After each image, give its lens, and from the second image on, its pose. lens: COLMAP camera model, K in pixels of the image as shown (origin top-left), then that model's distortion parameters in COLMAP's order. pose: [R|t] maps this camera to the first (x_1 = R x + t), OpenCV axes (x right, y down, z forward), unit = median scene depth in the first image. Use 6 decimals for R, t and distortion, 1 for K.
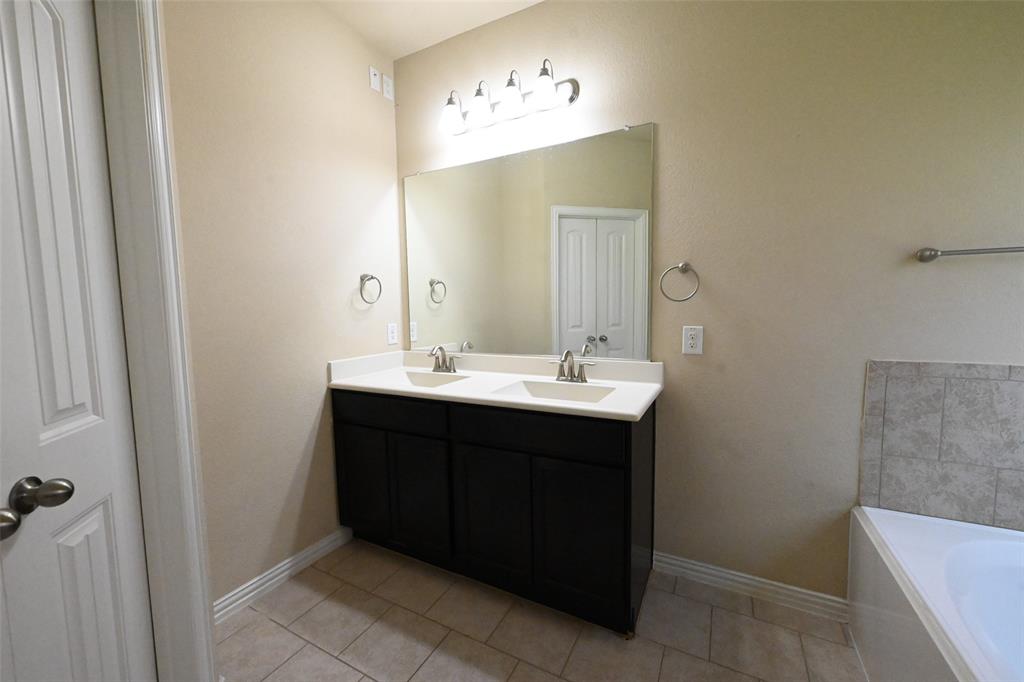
lens RADIAL K [[404.0, 0, 508.4], [0, 404.0, 338.9], [0, 0, 1]] dist [0.000905, 0.000028]
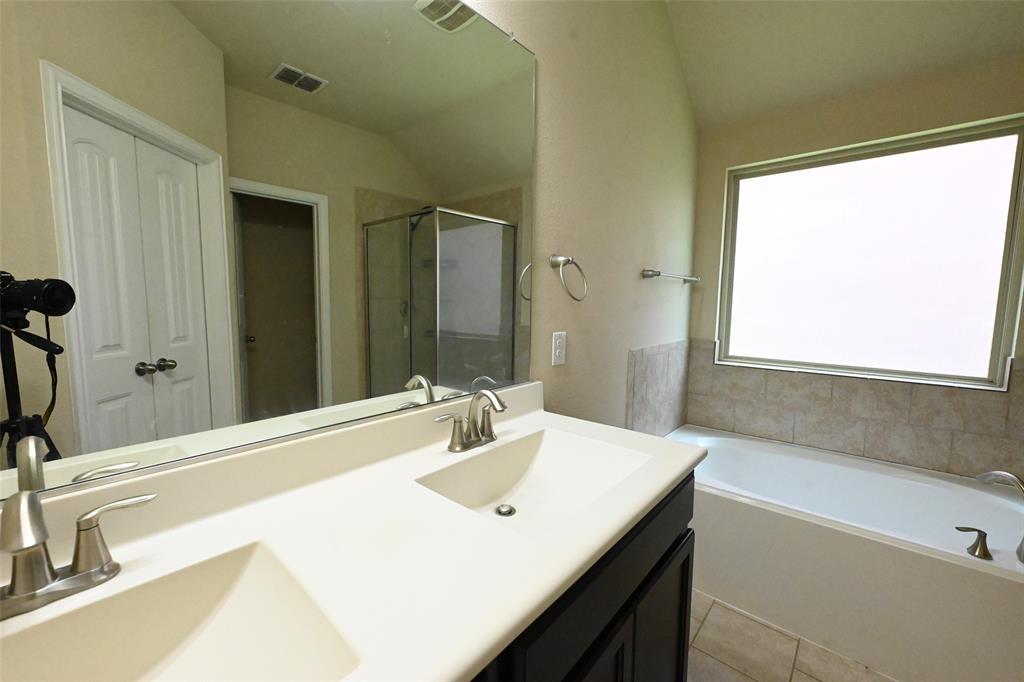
lens RADIAL K [[404.0, 0, 508.4], [0, 404.0, 338.9], [0, 0, 1]] dist [0.000905, 0.000028]
pose [[0.232616, -0.071093, 0.969967, -0.380913], [0.070680, 0.995923, 0.056046, -0.070434], [-0.969997, 0.055520, 0.236693, 0.871139]]
